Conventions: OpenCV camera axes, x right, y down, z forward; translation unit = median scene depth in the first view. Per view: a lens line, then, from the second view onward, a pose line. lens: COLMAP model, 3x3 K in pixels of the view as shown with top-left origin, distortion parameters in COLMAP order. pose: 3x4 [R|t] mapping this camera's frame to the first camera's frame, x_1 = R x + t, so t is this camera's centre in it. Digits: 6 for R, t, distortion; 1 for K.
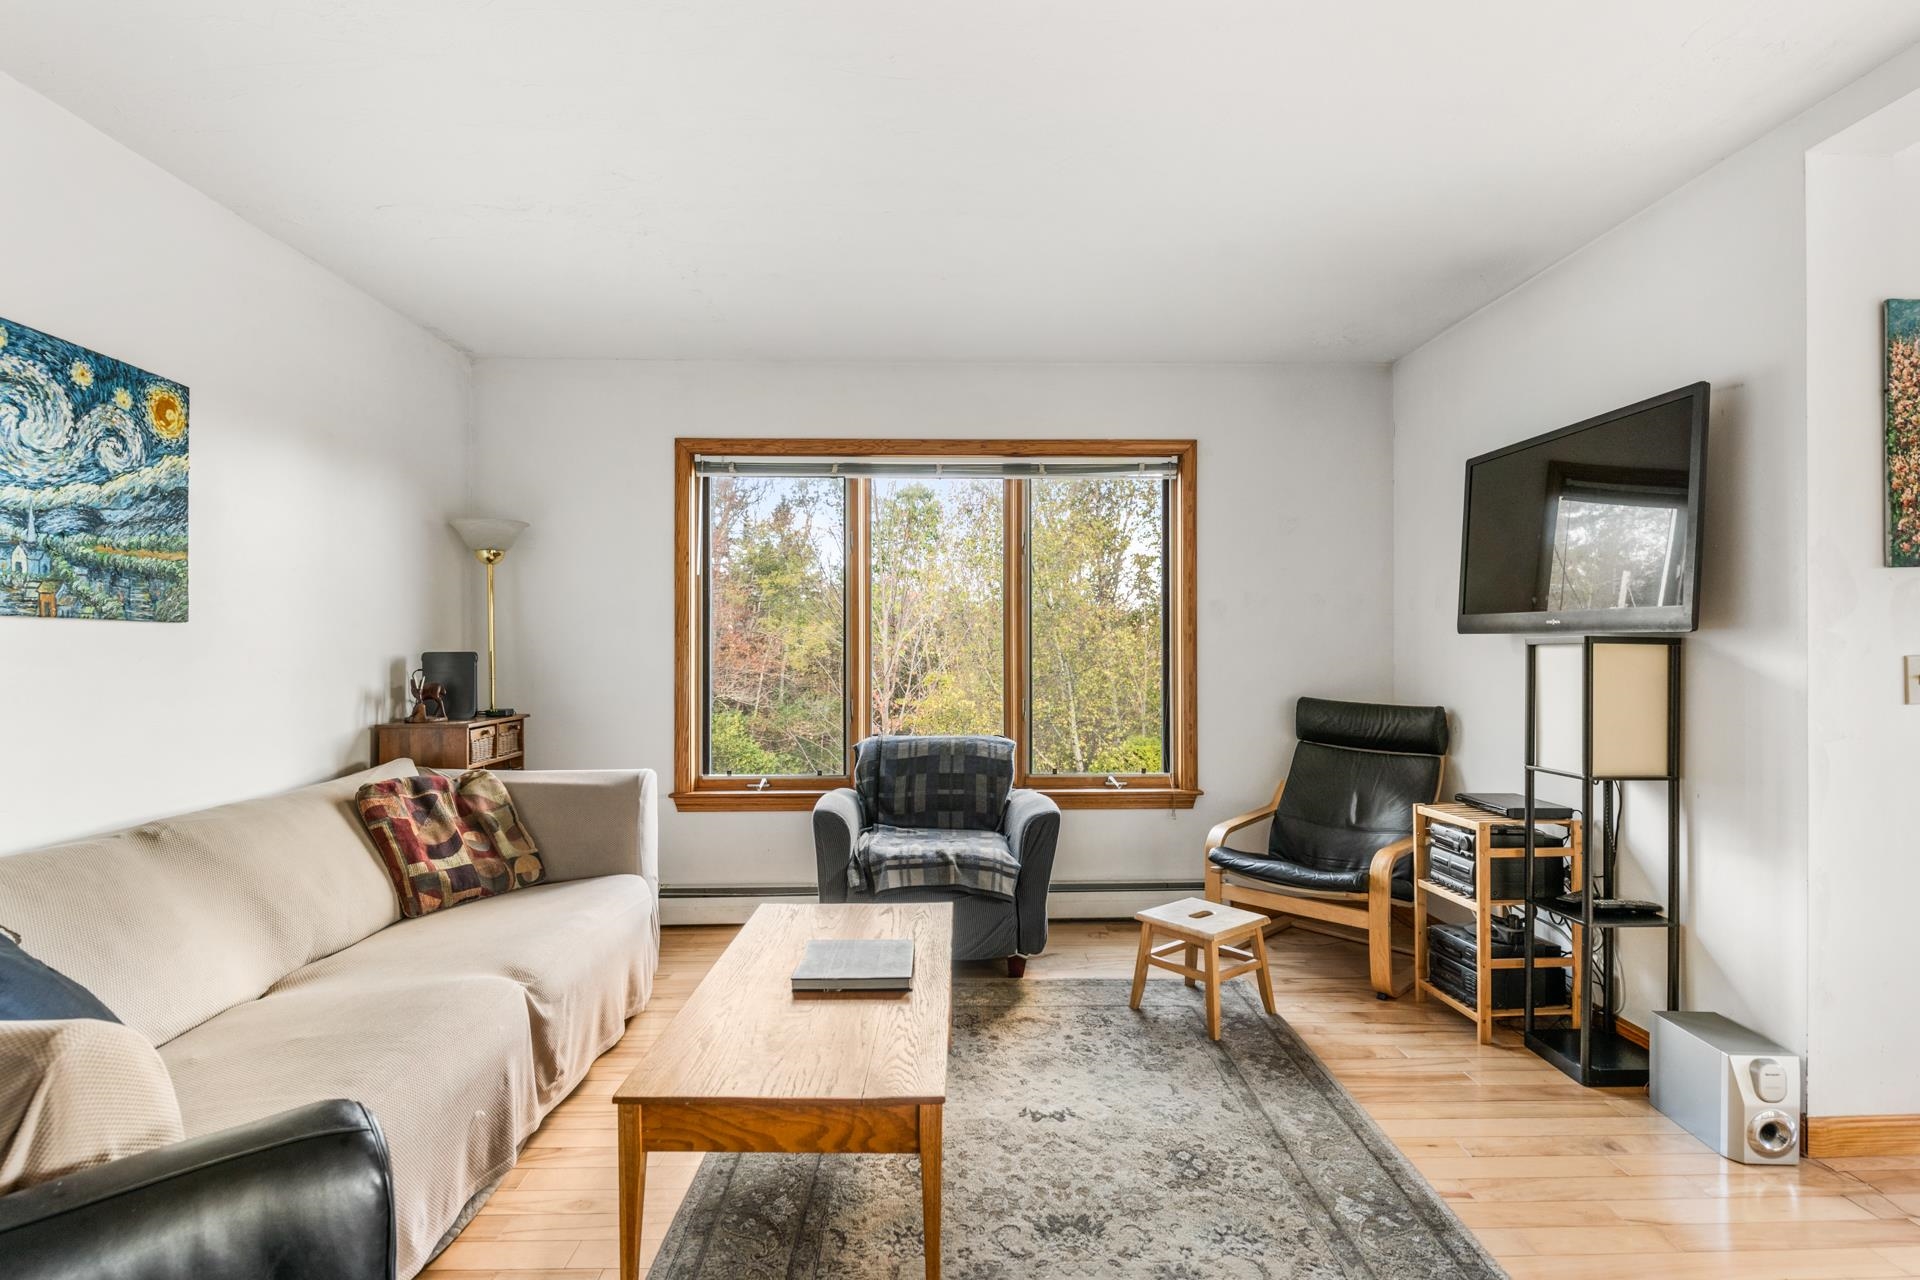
lens RADIAL K [[885.1, 0, 957.0], [0, 885.1, 653.1], [0, 0, 1]] dist [0.003164, -0.002276]
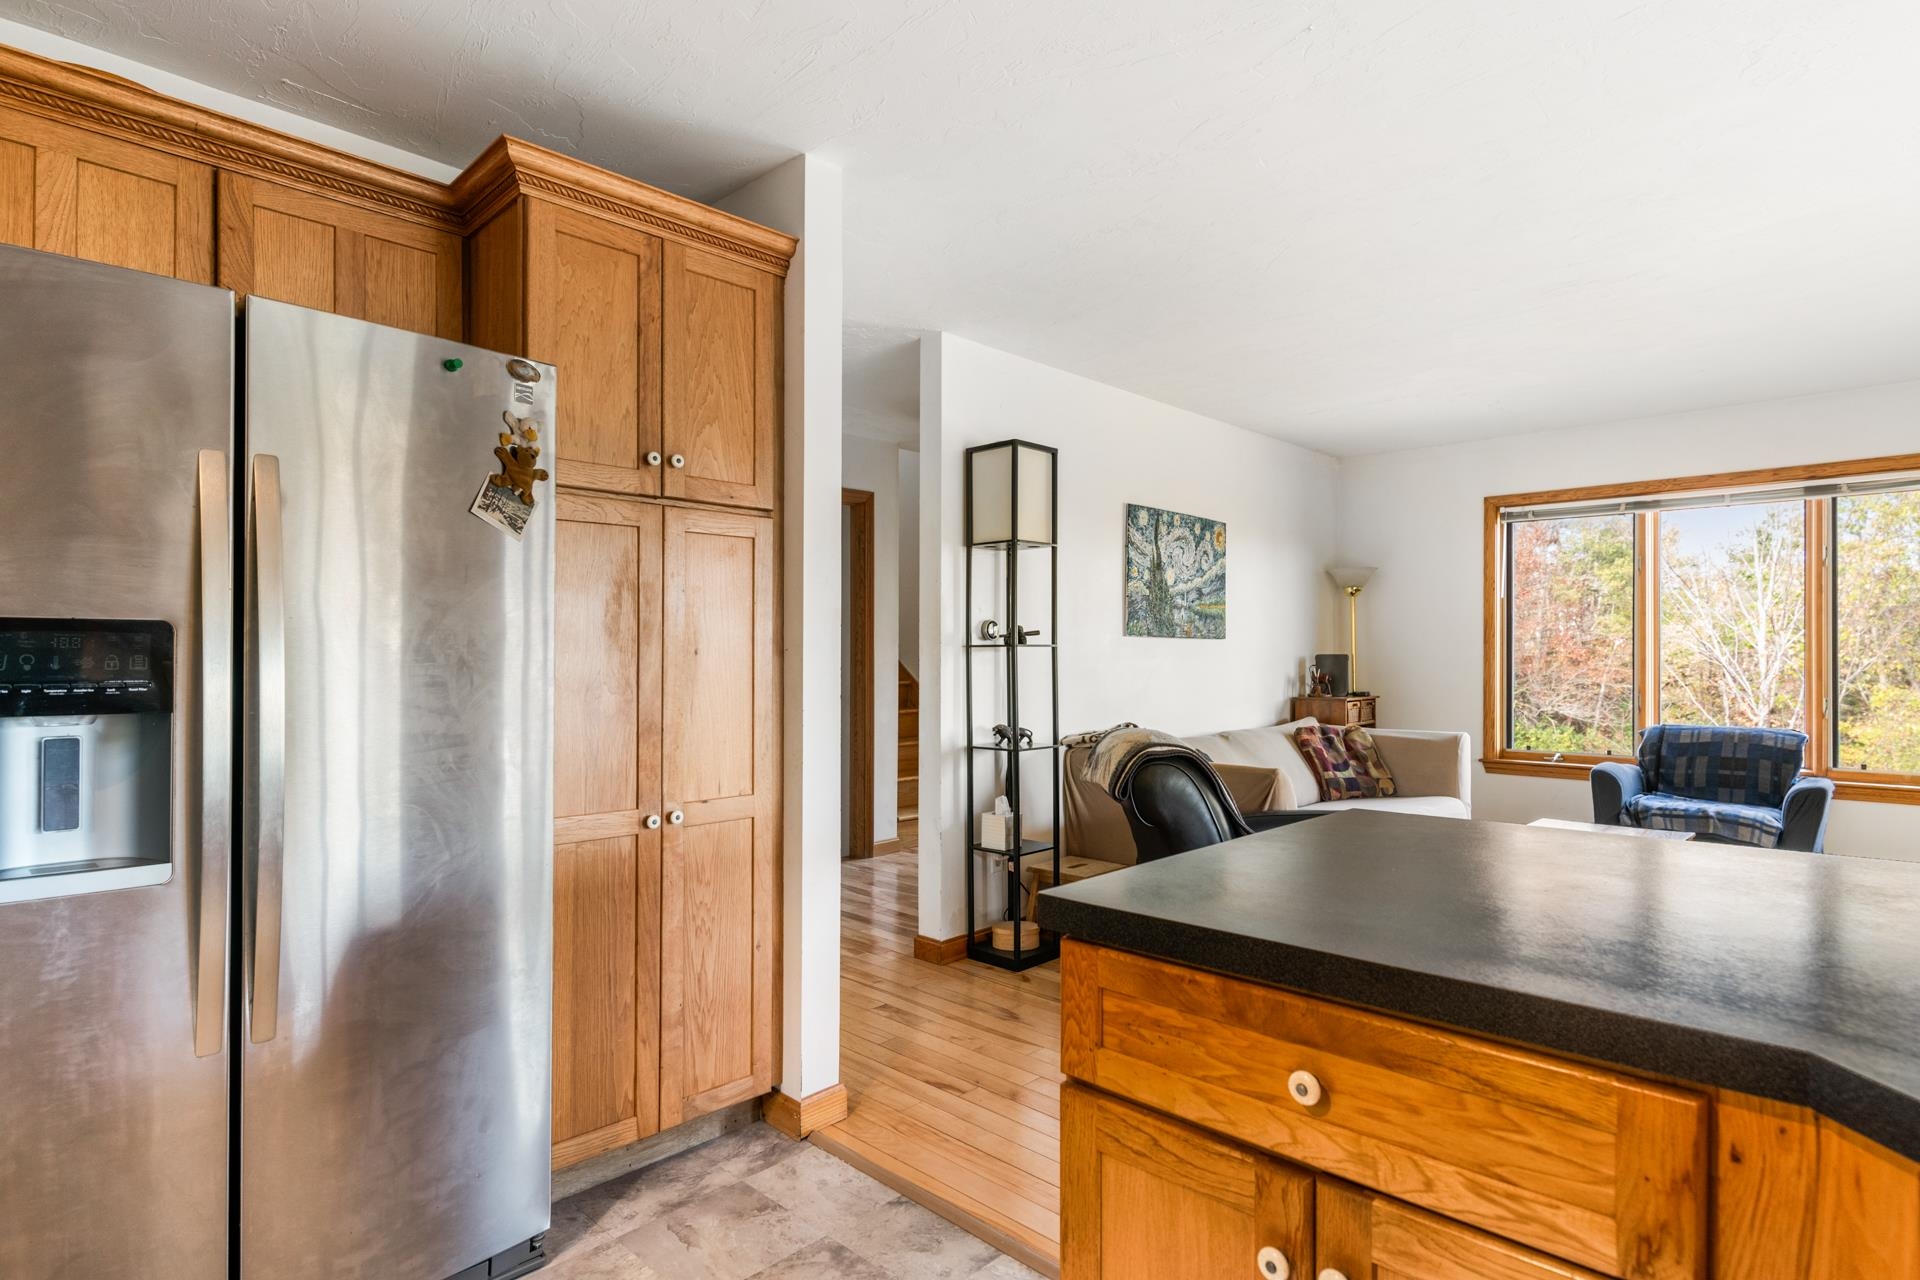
lens RADIAL K [[1004.0, 0, 964.4], [0, 1004.0, 647.7], [0, 0, 1]] dist [0.011592, -0.004724]
pose [[0.704836, -0.002350, -0.709366, 0.260867], [-0.005422, 0.999947, -0.008701, 0.006562], [0.709349, 0.009979, 0.704787, -0.791842]]
